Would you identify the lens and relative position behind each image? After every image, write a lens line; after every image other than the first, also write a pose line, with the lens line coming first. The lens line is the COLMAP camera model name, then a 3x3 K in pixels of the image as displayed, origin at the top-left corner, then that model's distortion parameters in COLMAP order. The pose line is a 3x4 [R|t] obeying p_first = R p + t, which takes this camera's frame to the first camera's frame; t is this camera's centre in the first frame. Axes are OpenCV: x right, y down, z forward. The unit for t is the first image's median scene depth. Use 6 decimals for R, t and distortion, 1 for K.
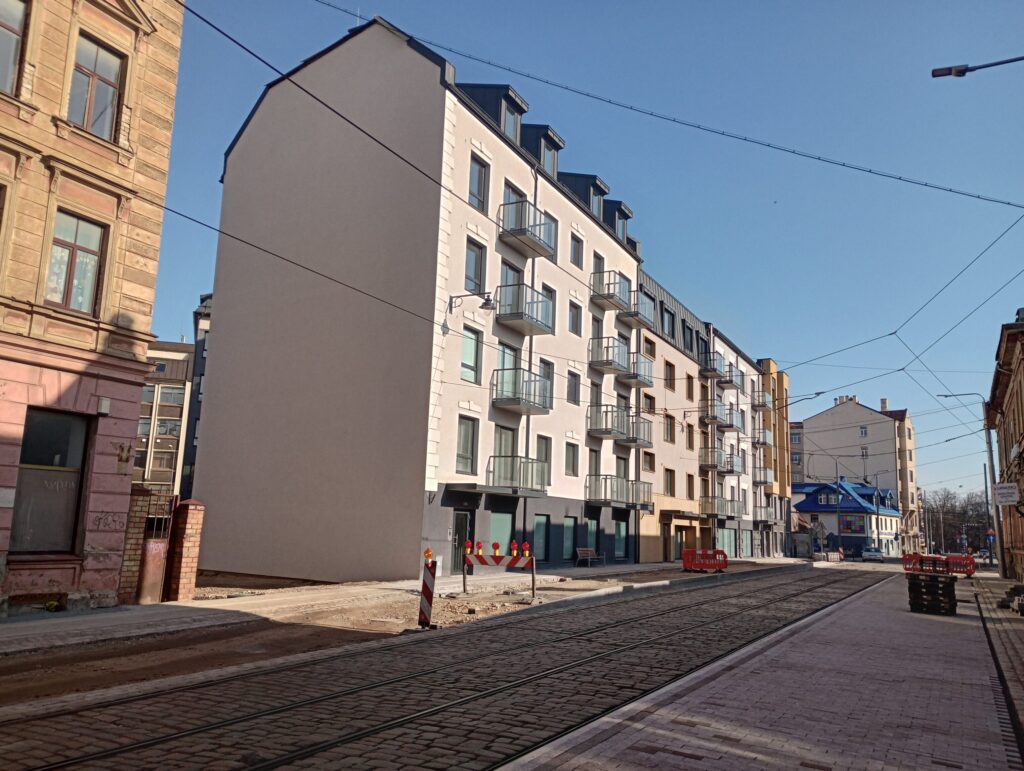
lens RADIAL K [[838.7, 0, 512.0], [0, 838.7, 385.5], [0, 0, 1]] dist [0.001591, 0.001223]
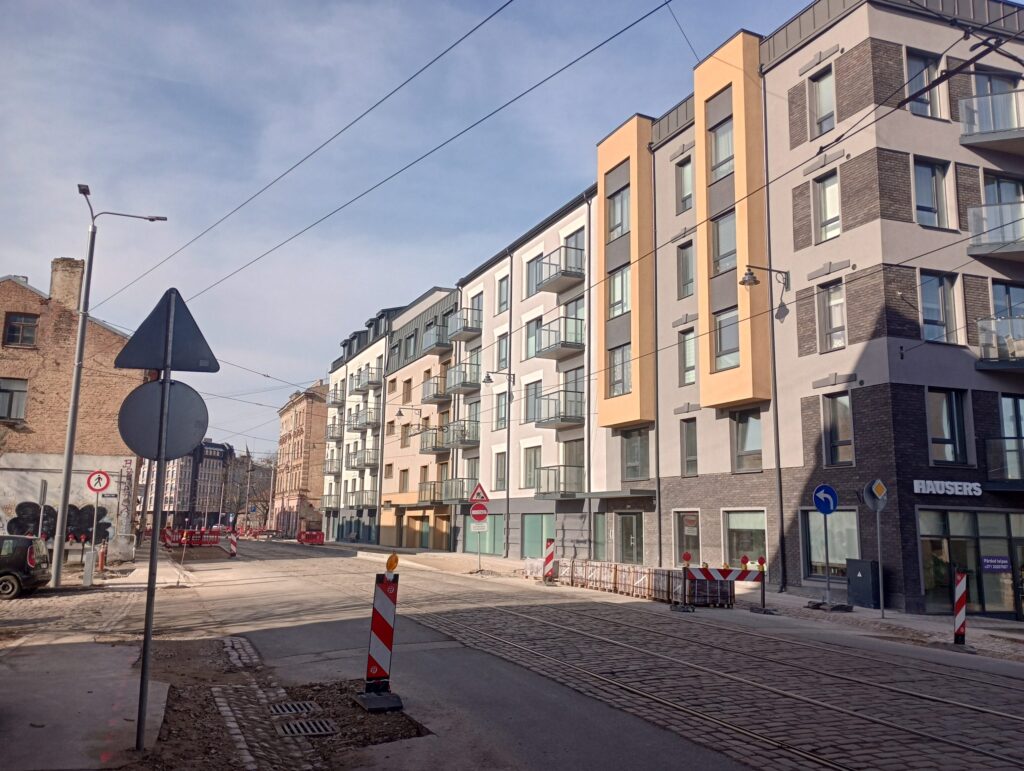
lens RADIAL K [[838.7, 0, 512.0], [0, 838.7, 385.5], [0, 0, 1]] dist [0.001591, 0.001223]
pose [[-0.637500, -0.174458, -0.750438, 1.006934], [0.088451, 0.951013, -0.296226, 0.354528], [0.765356, -0.255221, -0.590840, 1.865321]]
